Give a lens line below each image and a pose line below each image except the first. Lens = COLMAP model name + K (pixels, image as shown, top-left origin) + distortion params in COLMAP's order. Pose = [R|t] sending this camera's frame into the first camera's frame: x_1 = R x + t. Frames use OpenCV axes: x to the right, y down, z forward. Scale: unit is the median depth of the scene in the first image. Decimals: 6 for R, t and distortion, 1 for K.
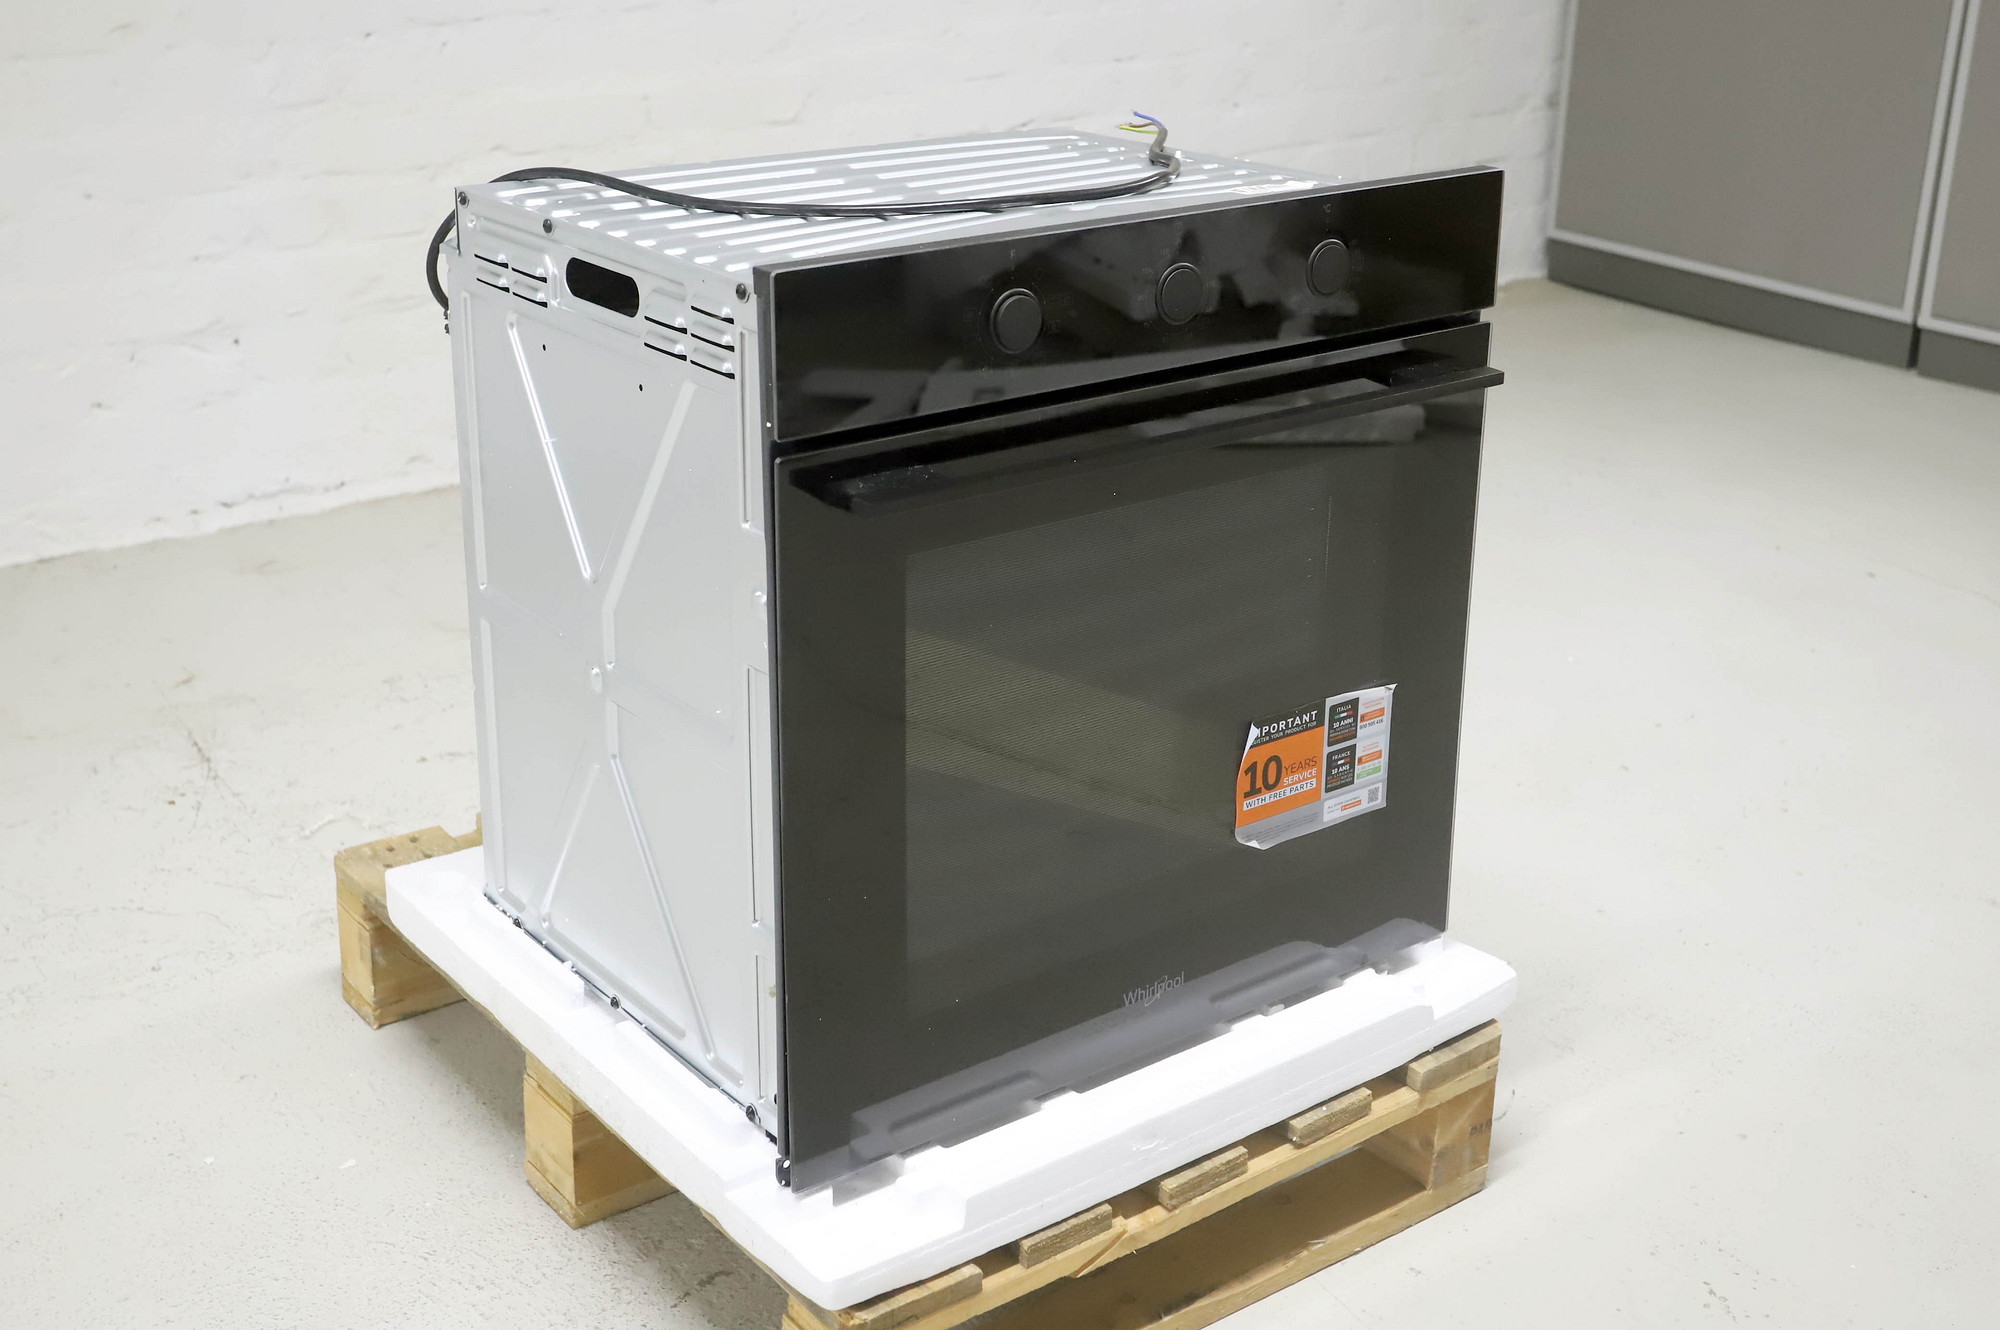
lens RADIAL K [[2347.9, 0, 952.1], [0, 2347.9, 508.4], [0, 0, 1]] dist [0.009332, 0.072290]
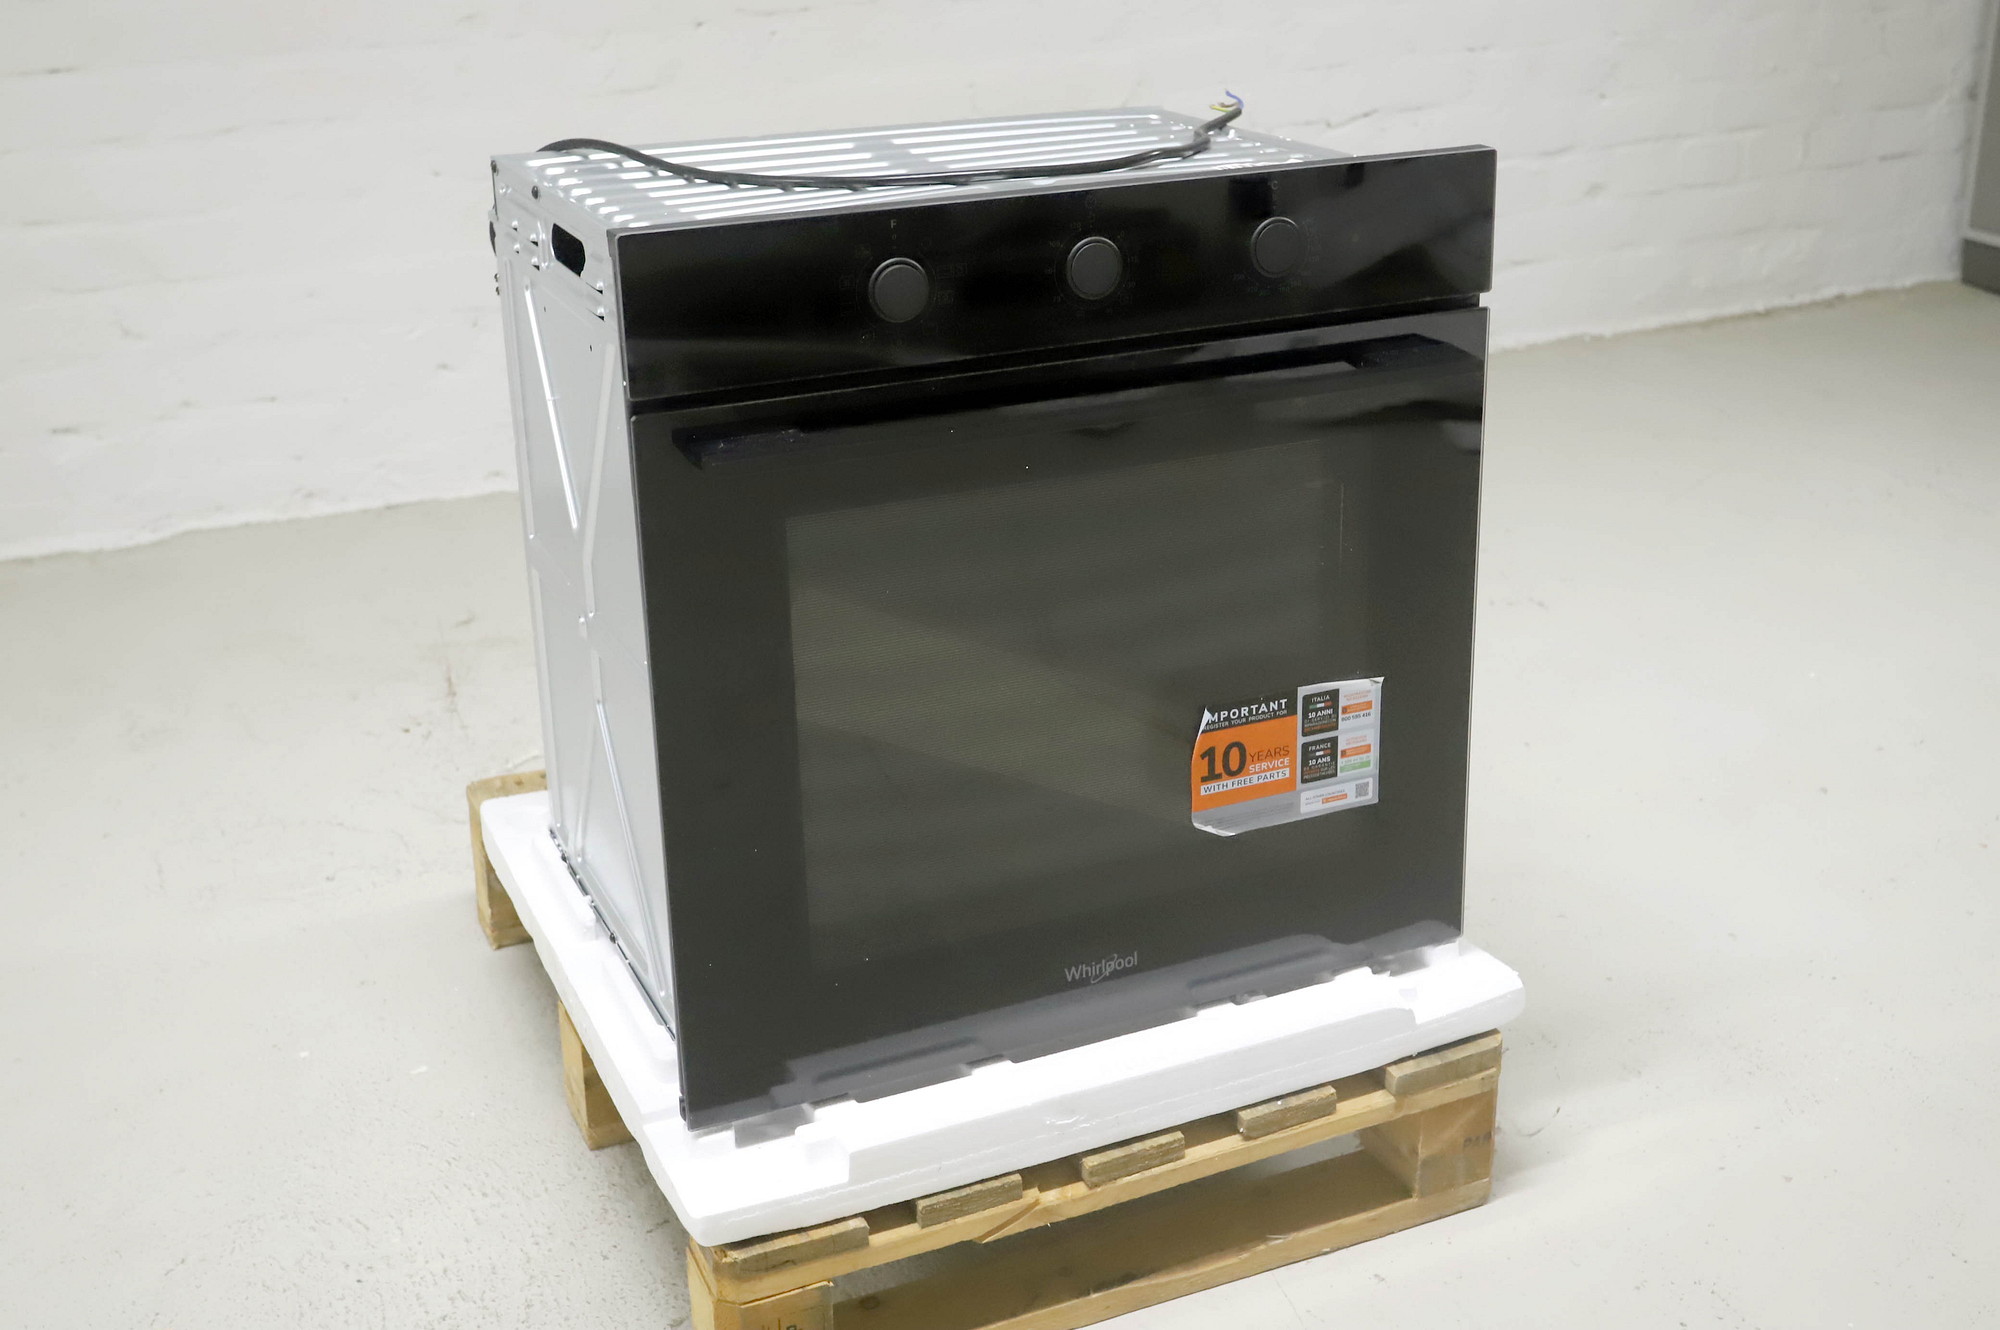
lens RADIAL K [[2283.9, 0, 1042.3], [0, 2283.9, 533.9], [0, 0, 1]] dist [0.020342, 0.040872]
pose [[0.976707, 0.043817, -0.210057, 0.251993], [-0.040585, 0.998982, 0.019673, 0.002516], [0.210705, -0.010690, 0.977491, 0.045417]]
